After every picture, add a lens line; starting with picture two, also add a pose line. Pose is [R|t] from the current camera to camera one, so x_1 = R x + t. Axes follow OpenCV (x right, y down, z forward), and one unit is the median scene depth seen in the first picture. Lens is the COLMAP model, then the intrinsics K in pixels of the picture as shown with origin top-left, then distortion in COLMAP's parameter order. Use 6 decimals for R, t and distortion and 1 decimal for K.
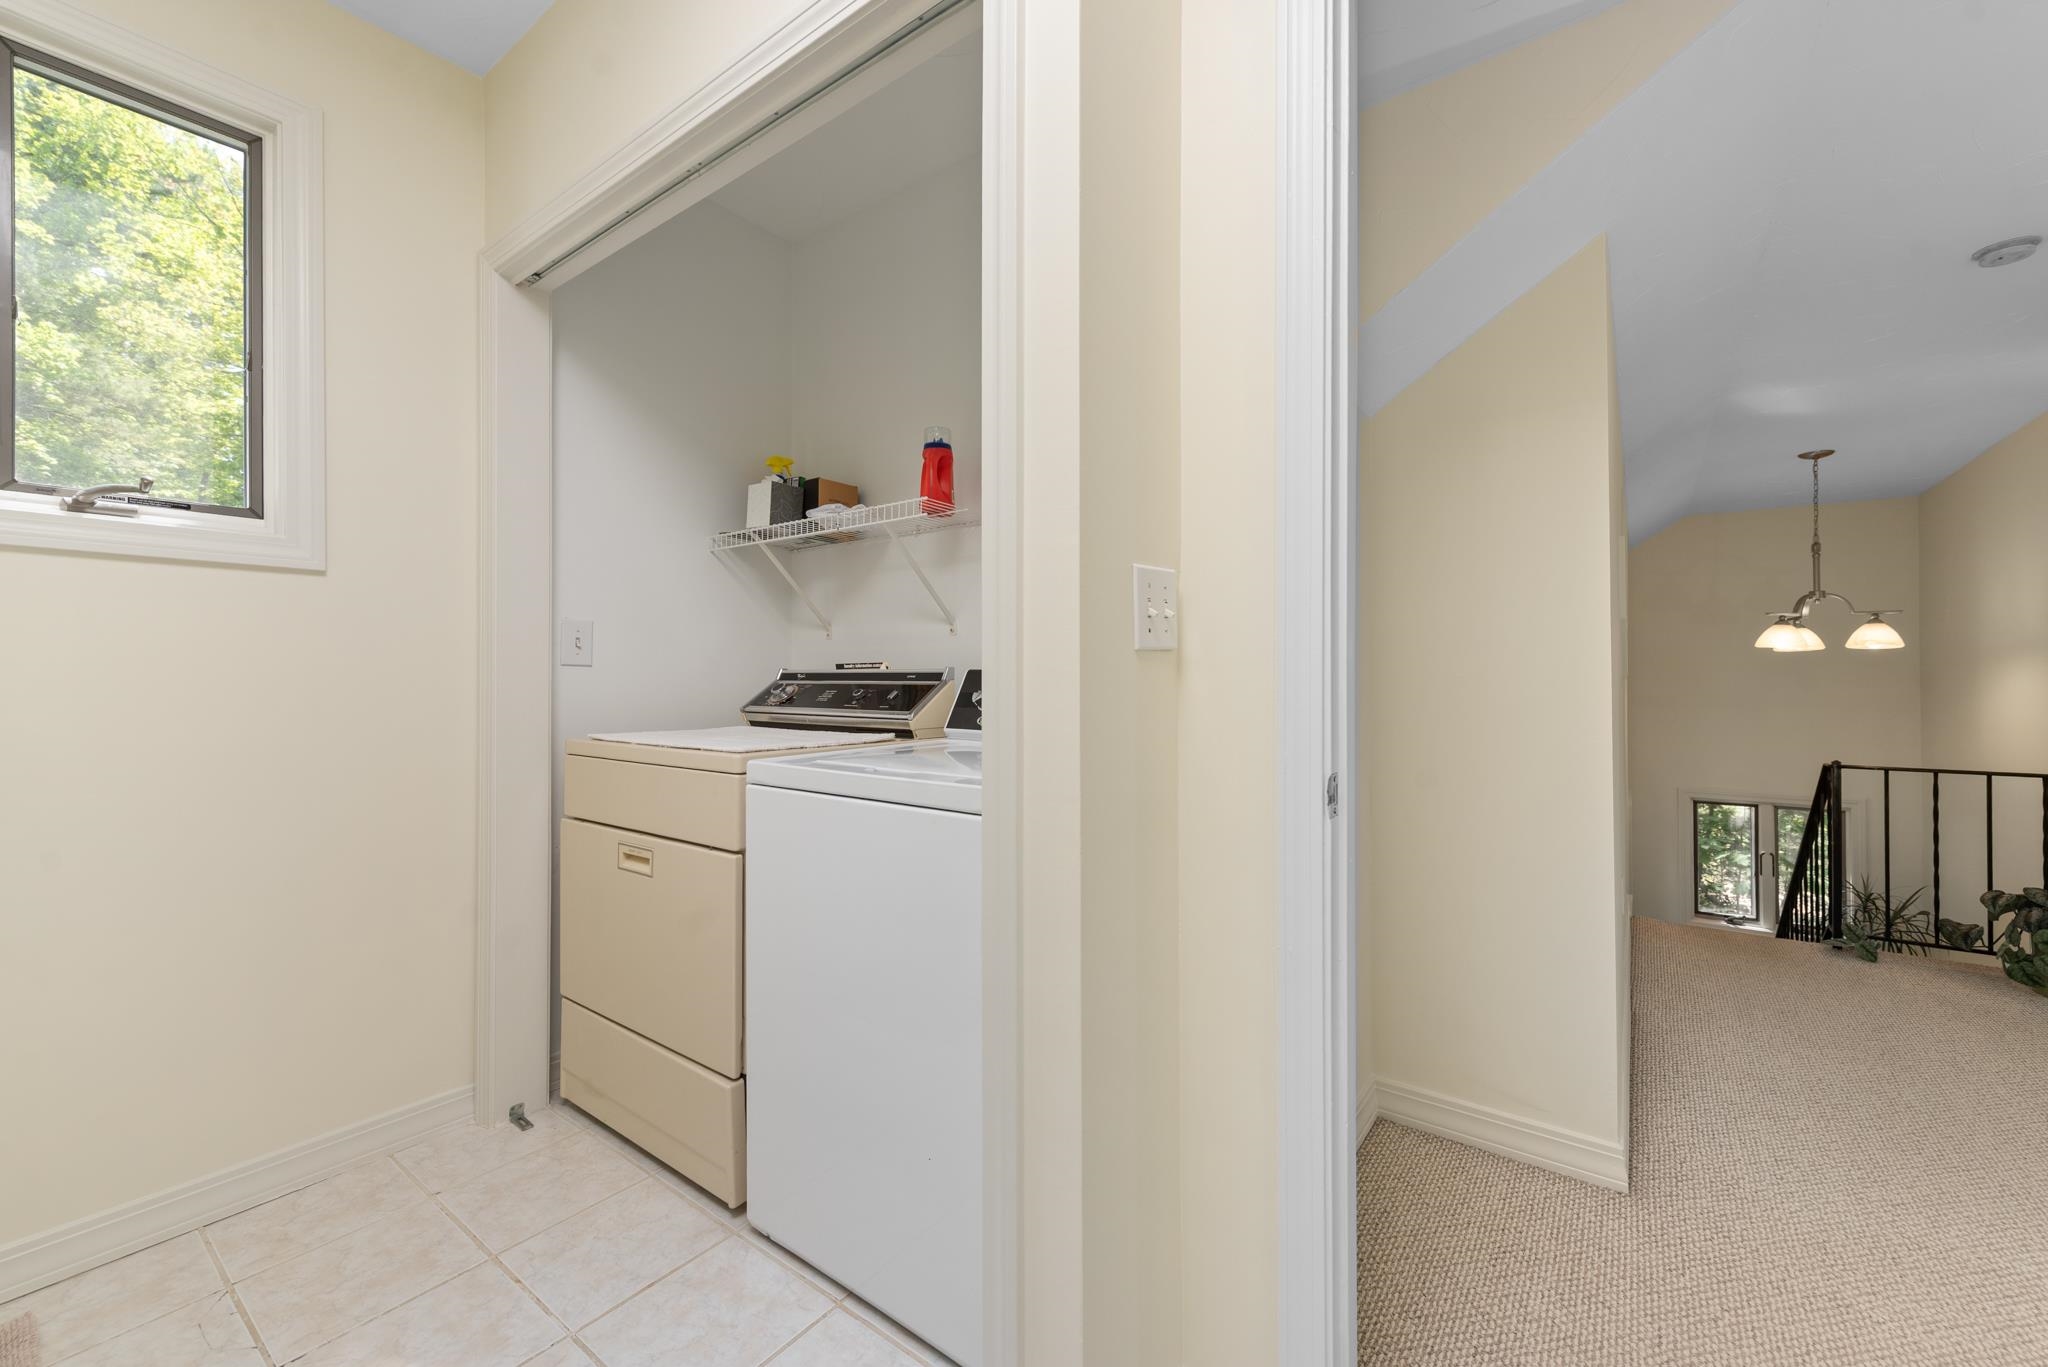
lens RADIAL K [[813.9, 0, 1030.7], [0, 813.9, 678.7], [0, 0, 1]] dist [0.009506, -0.001407]
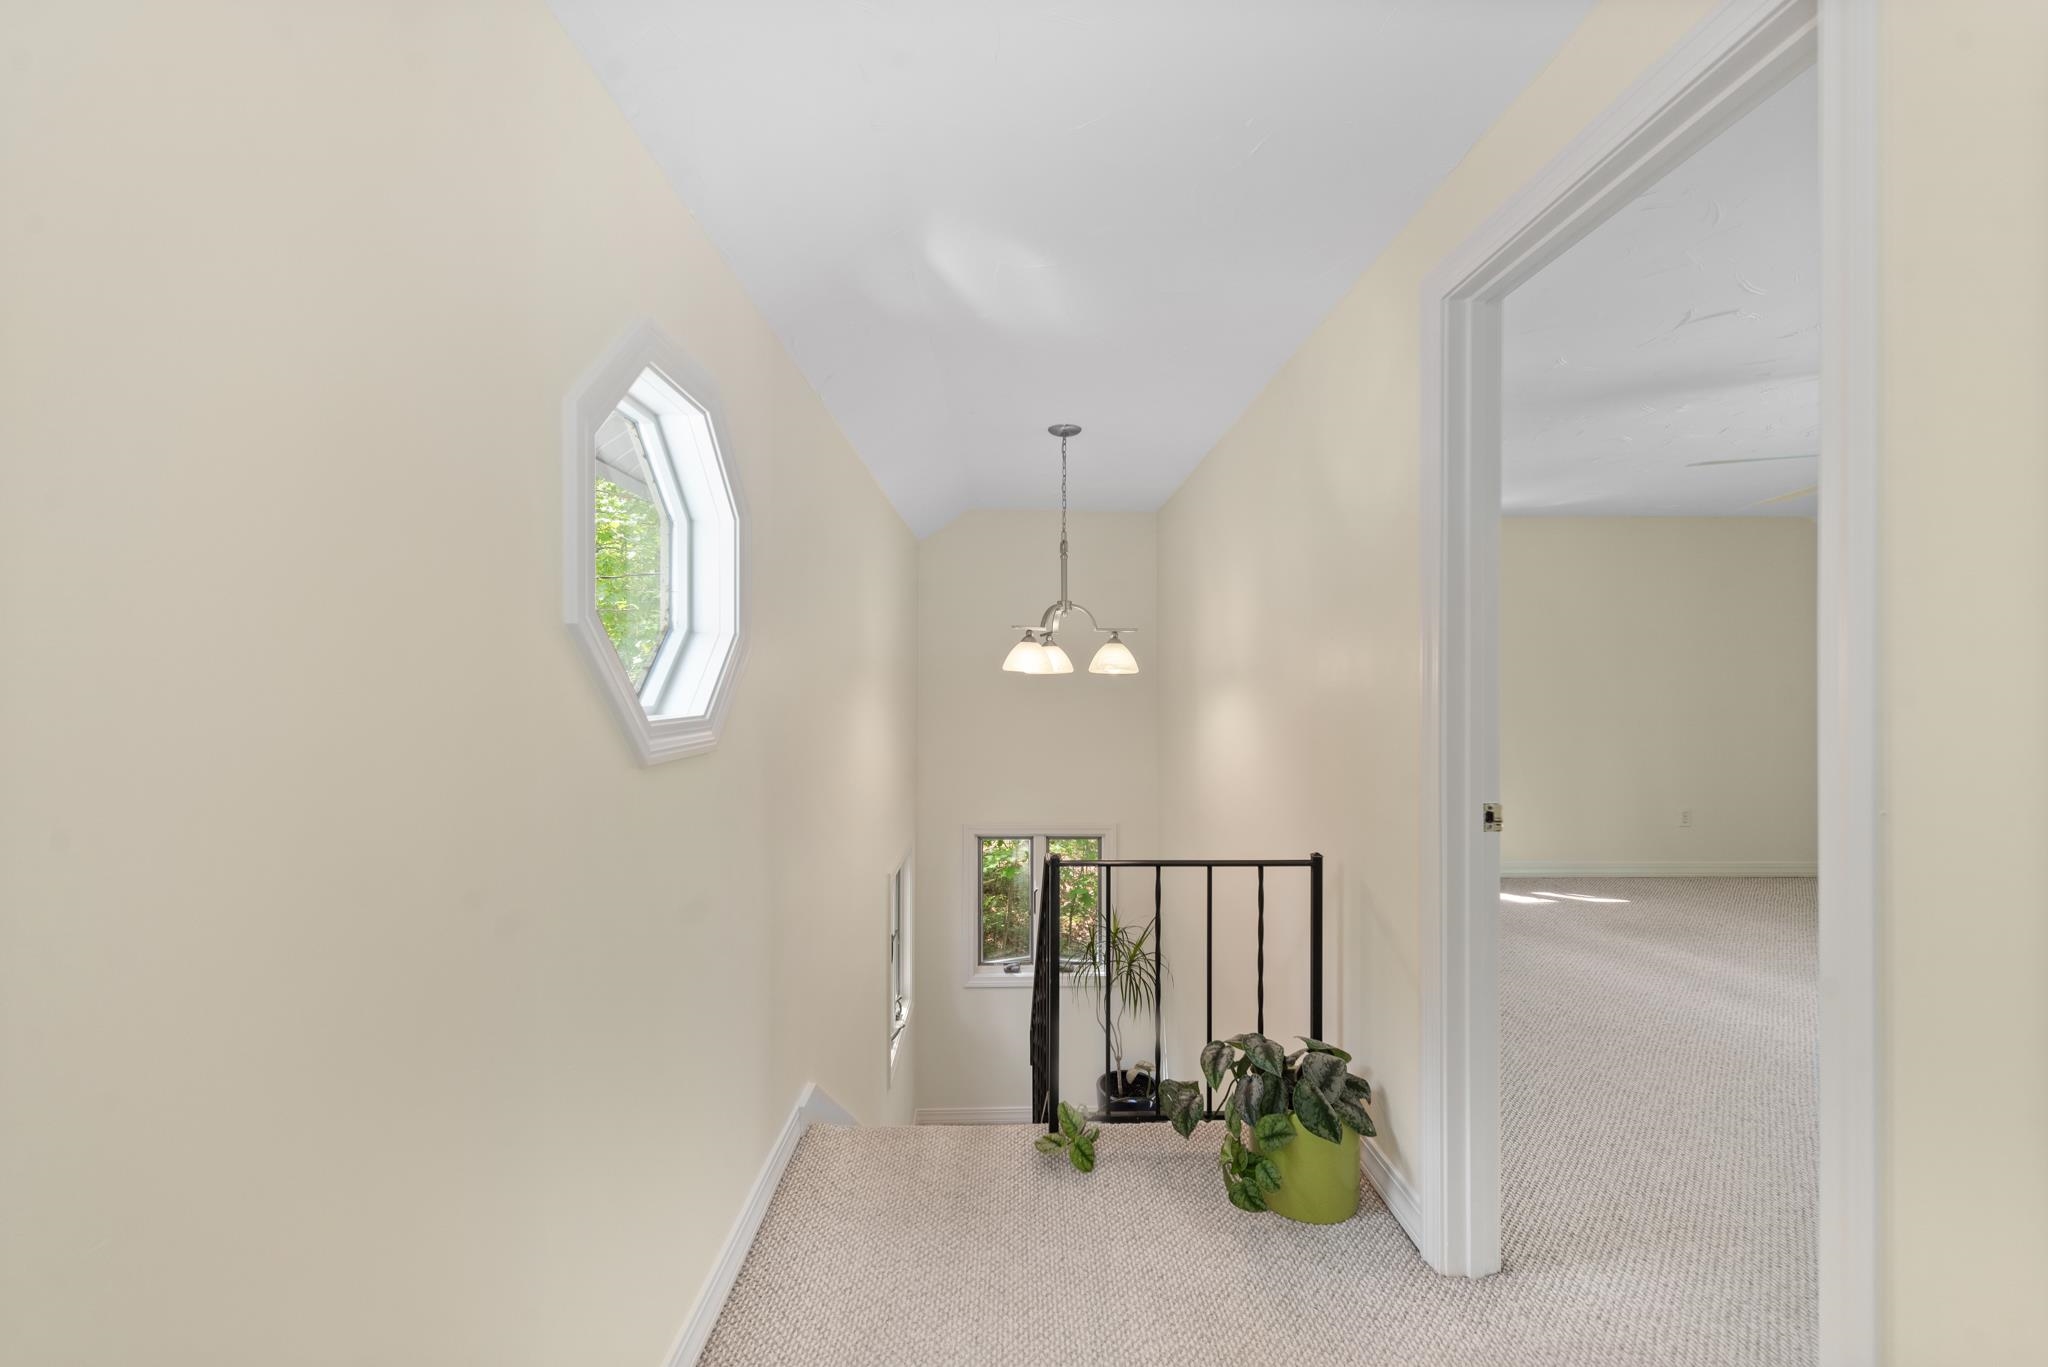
lens RADIAL K [[813.9, 0, 1022.1], [0, 813.9, 679.5], [0, 0, 1]] dist [0.009506, -0.001407]
pose [[0.794393, 0.001034, 0.607403, 0.442871], [-0.005193, 0.999974, 0.005089, -0.033987], [-0.607381, -0.007197, 0.794378, 0.392493]]
